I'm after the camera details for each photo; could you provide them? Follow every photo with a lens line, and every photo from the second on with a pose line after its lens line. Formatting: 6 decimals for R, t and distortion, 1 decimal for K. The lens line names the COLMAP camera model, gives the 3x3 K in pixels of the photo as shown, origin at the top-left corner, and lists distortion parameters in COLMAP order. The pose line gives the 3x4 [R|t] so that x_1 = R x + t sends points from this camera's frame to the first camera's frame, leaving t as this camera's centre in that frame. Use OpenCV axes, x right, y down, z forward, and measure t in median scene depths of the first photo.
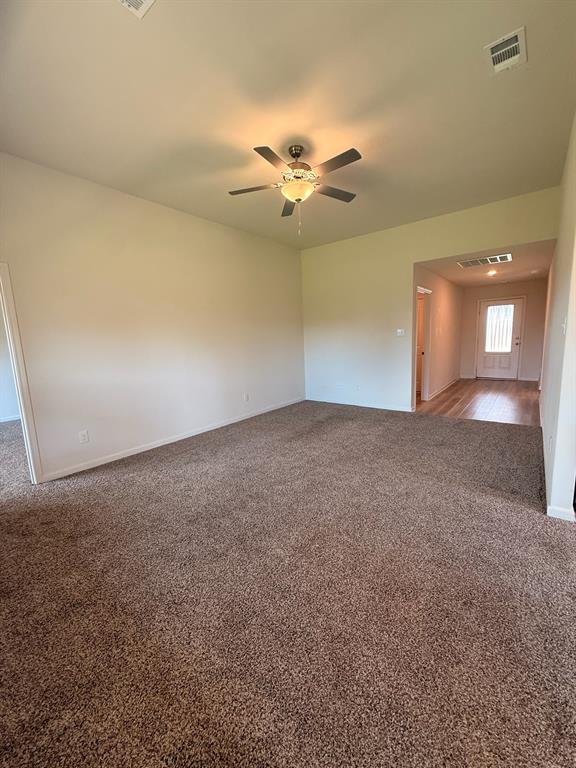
lens RADIAL K [[309.2, 0, 288.0], [0, 309.2, 384.0], [0, 0, 1]] dist [0.004021, -0.000422]
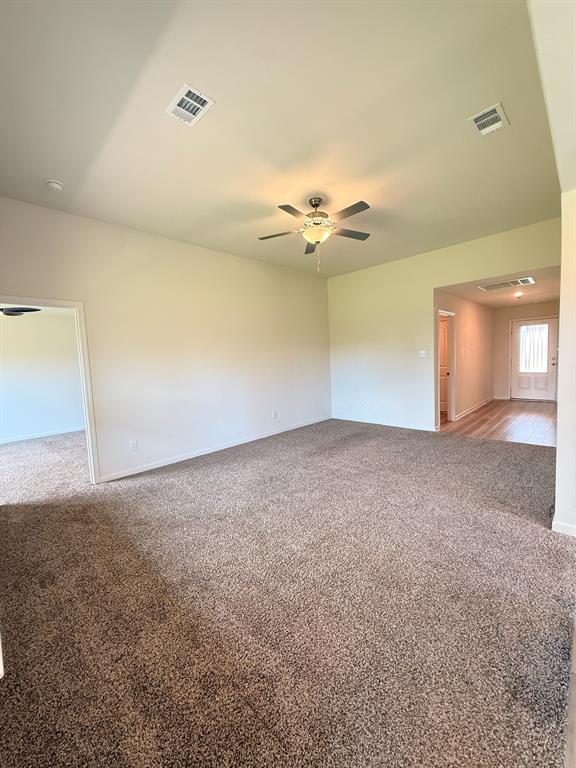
lens RADIAL K [[309.2, 0, 288.0], [0, 309.2, 384.0], [0, 0, 1]] dist [0.004021, -0.000422]
pose [[0.994030, 0.004563, -0.109012, 0.052337], [-0.011474, 0.997957, -0.062855, 0.007809], [0.108502, 0.063731, 0.992051, -0.124732]]
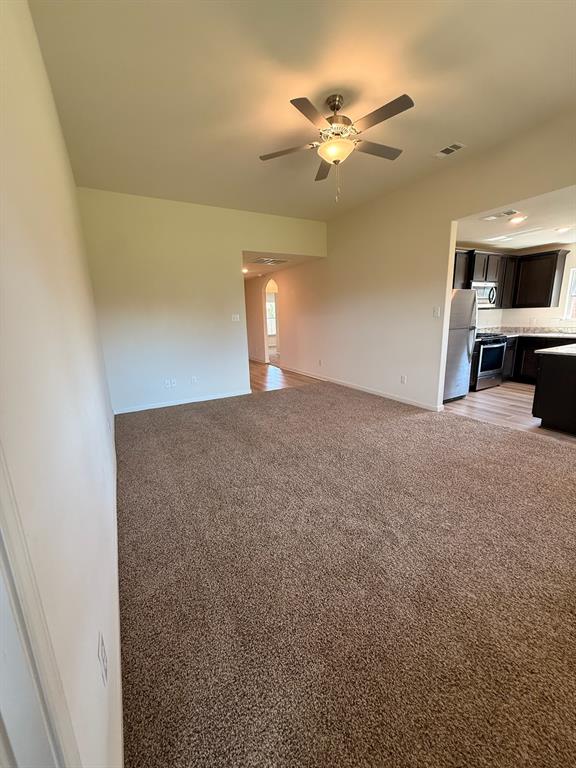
lens RADIAL K [[309.2, 0, 288.0], [0, 309.2, 384.0], [0, 0, 1]] dist [0.004021, -0.000422]
pose [[0.369605, -0.172921, 0.912957, -0.950611], [0.154145, 0.980328, 0.123278, -0.095682], [-0.916314, 0.095164, 0.388989, 0.846921]]
